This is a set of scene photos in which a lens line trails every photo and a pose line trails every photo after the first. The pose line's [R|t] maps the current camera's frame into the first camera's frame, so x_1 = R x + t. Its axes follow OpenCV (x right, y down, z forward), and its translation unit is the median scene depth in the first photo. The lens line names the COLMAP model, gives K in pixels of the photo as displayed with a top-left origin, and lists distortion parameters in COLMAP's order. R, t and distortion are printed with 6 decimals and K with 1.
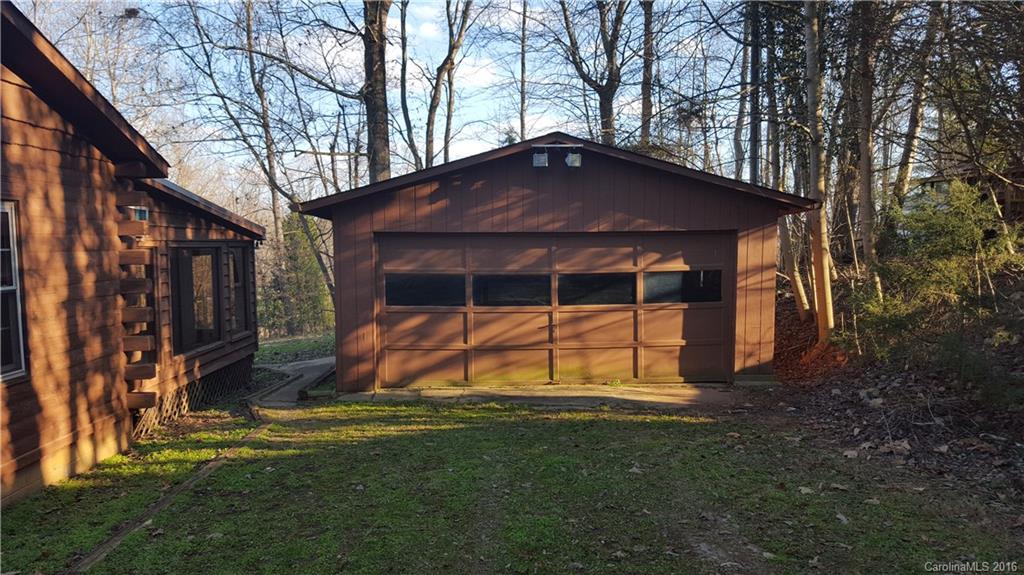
lens RADIAL K [[757.5, 0, 510.6], [0, 757.5, 316.3], [0, 0, 1]] dist [-0.000974, -0.003841]
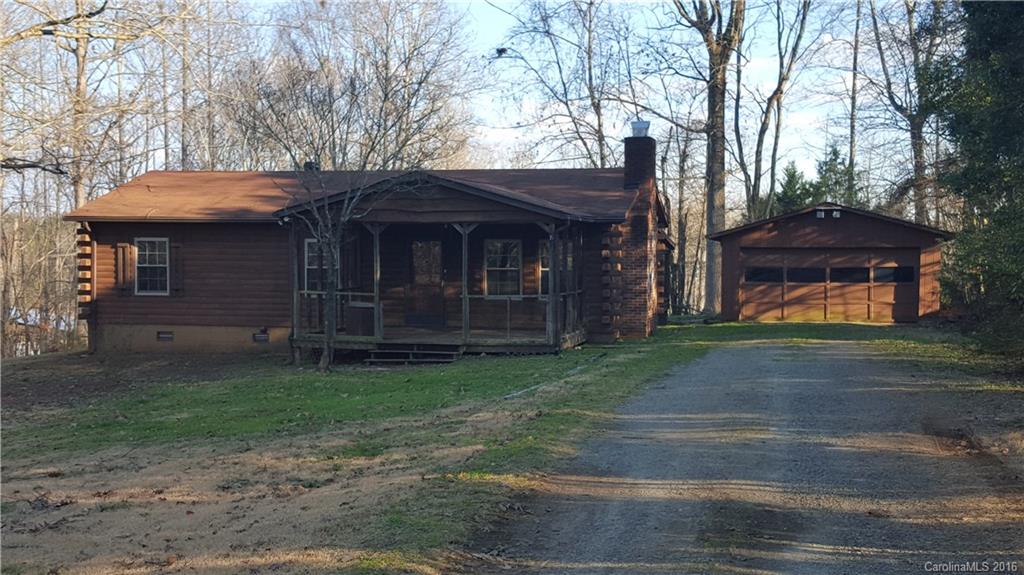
lens RADIAL K [[757.5, 0, 510.6], [0, 757.5, 316.3], [0, 0, 1]] dist [-0.000974, -0.003841]
pose [[0.918075, 0.043421, -0.394021, 0.032354], [-0.043186, 0.999022, 0.009469, 0.039702], [0.394047, 0.008323, 0.919053, -0.517052]]
